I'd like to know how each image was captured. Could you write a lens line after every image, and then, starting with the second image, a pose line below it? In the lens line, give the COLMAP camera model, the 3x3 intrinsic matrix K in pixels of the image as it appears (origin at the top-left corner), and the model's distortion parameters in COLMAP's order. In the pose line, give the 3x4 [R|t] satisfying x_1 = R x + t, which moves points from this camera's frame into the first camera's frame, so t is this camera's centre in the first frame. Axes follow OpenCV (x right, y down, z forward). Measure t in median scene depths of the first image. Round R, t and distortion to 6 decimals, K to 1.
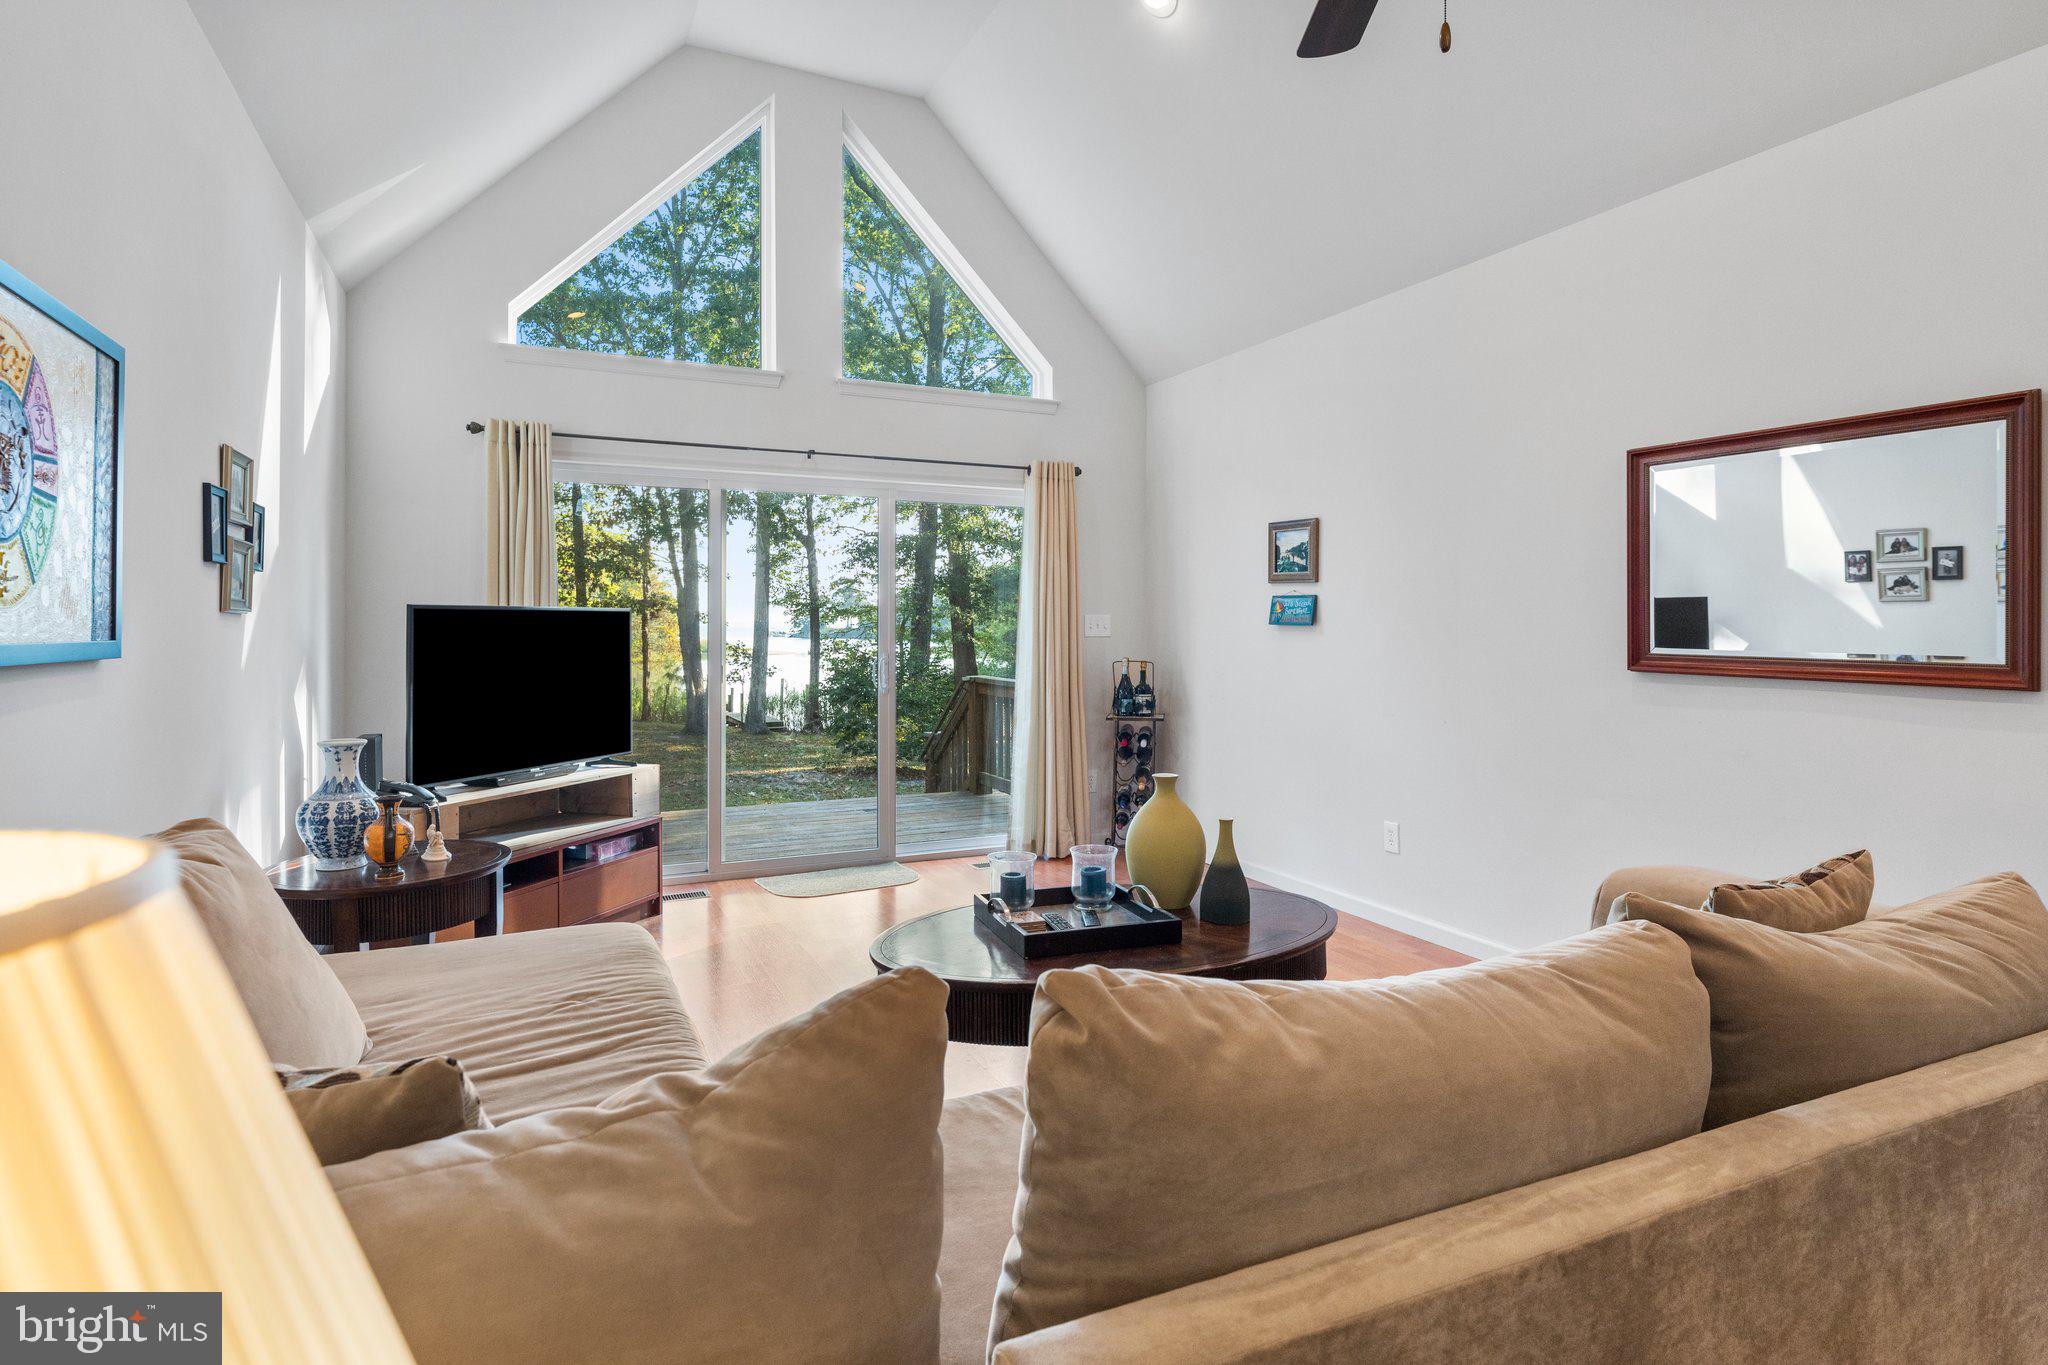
lens RADIAL K [[1062.2, 0, 1025.8], [0, 1062.2, 621.9], [0, 0, 1]] dist [0.003294, 0.000224]
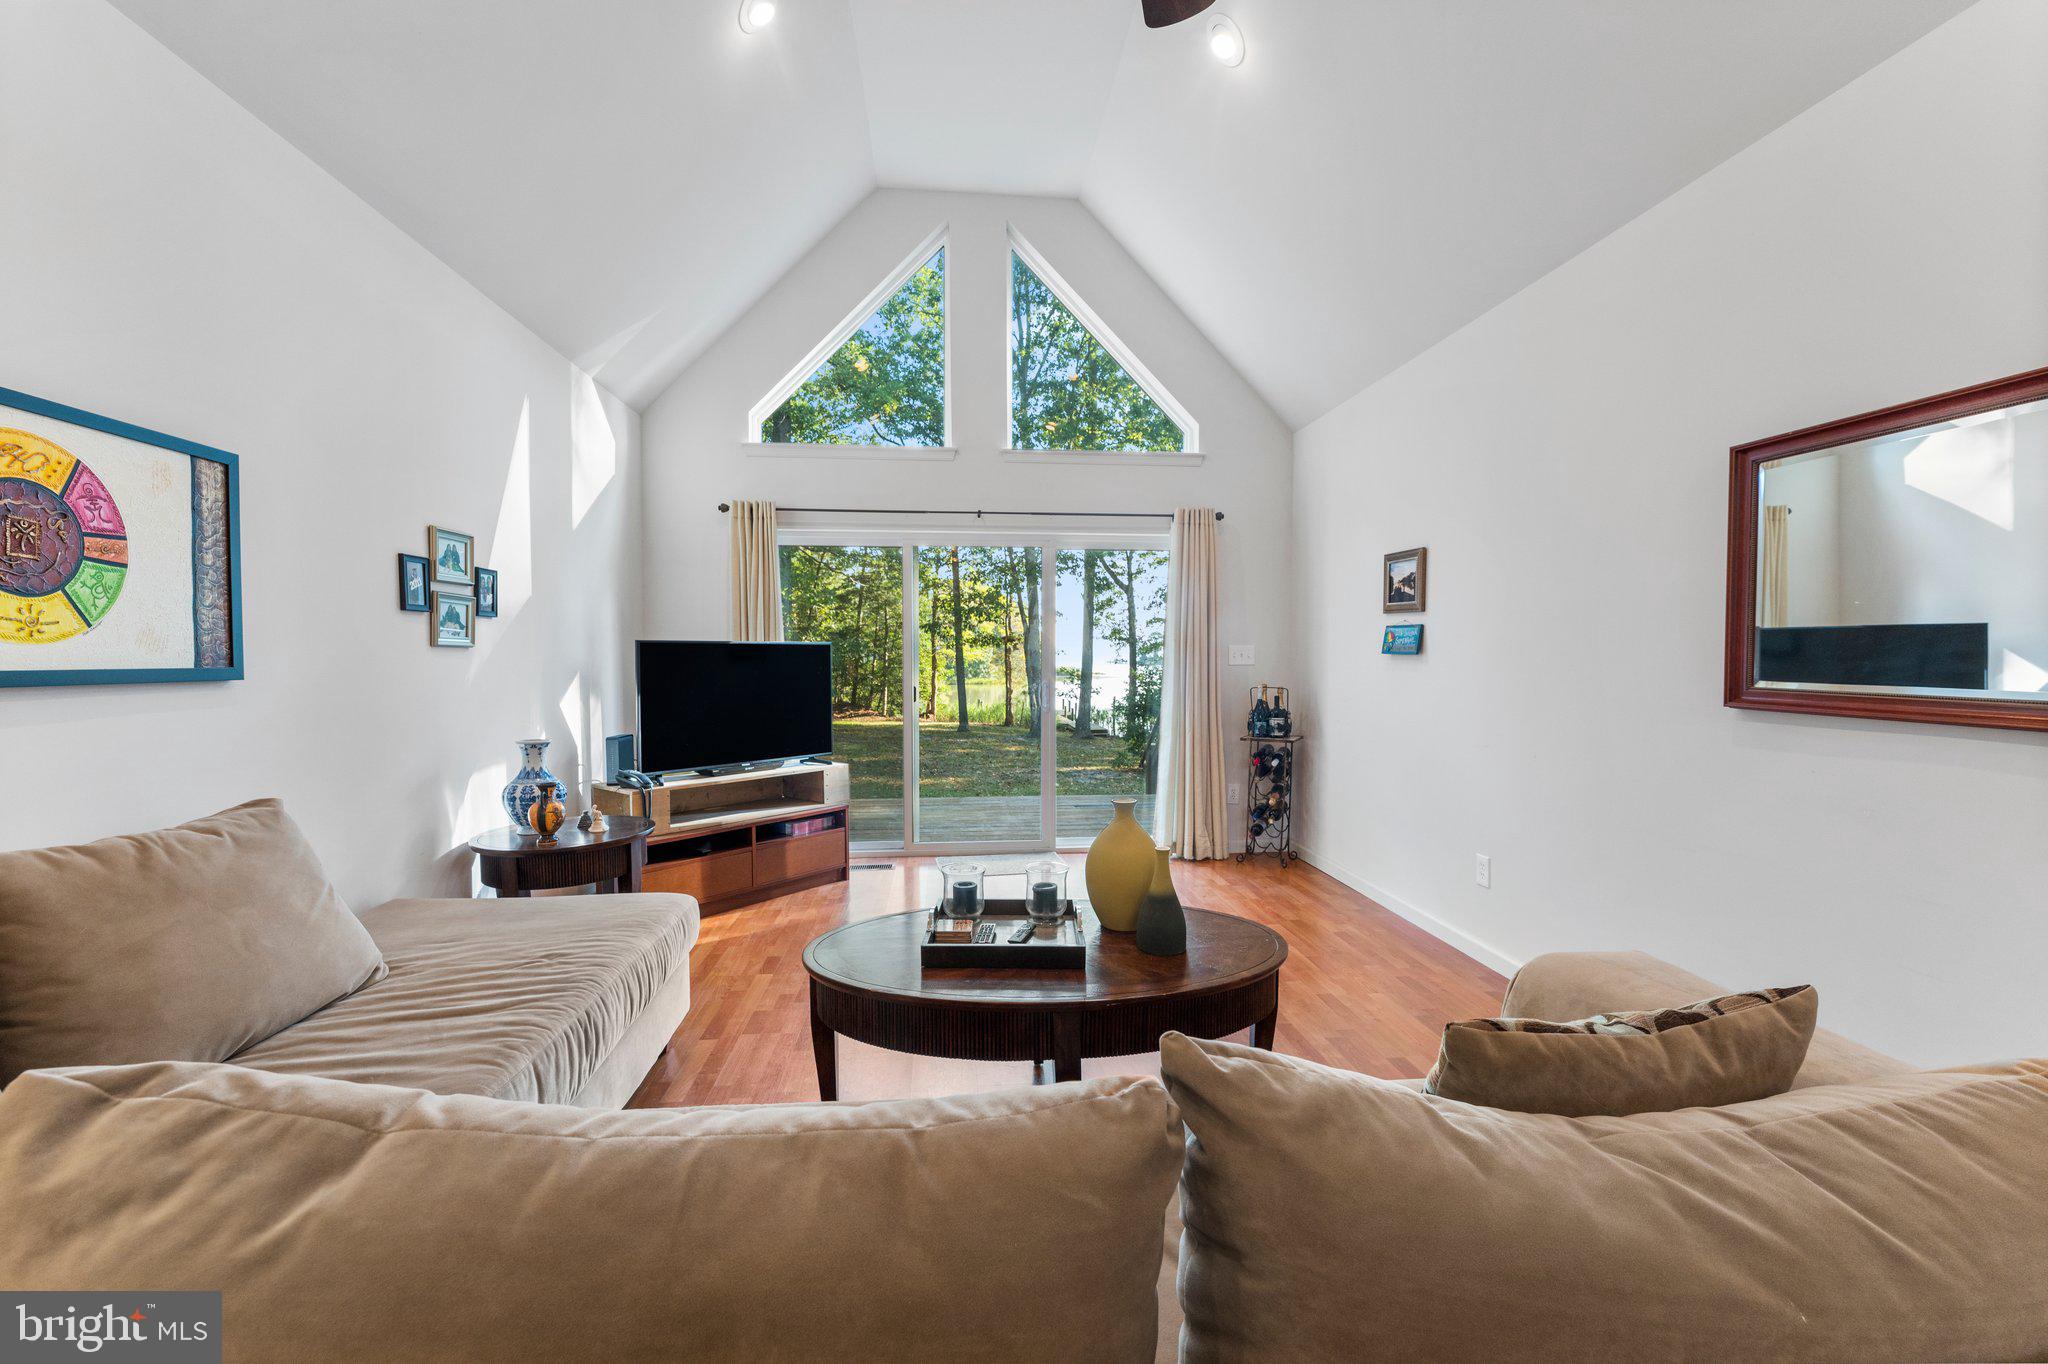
lens RADIAL K [[831.2, 0, 1026.9], [0, 831.2, 685.0], [0, 0, 1]] dist [-0.004463, -0.000242]
pose [[0.940382, 0.010907, -0.339946, 0.186287], [0.002458, 0.999242, 0.038860, 0.000659], [0.340112, -0.037379, 0.939642, 0.129066]]
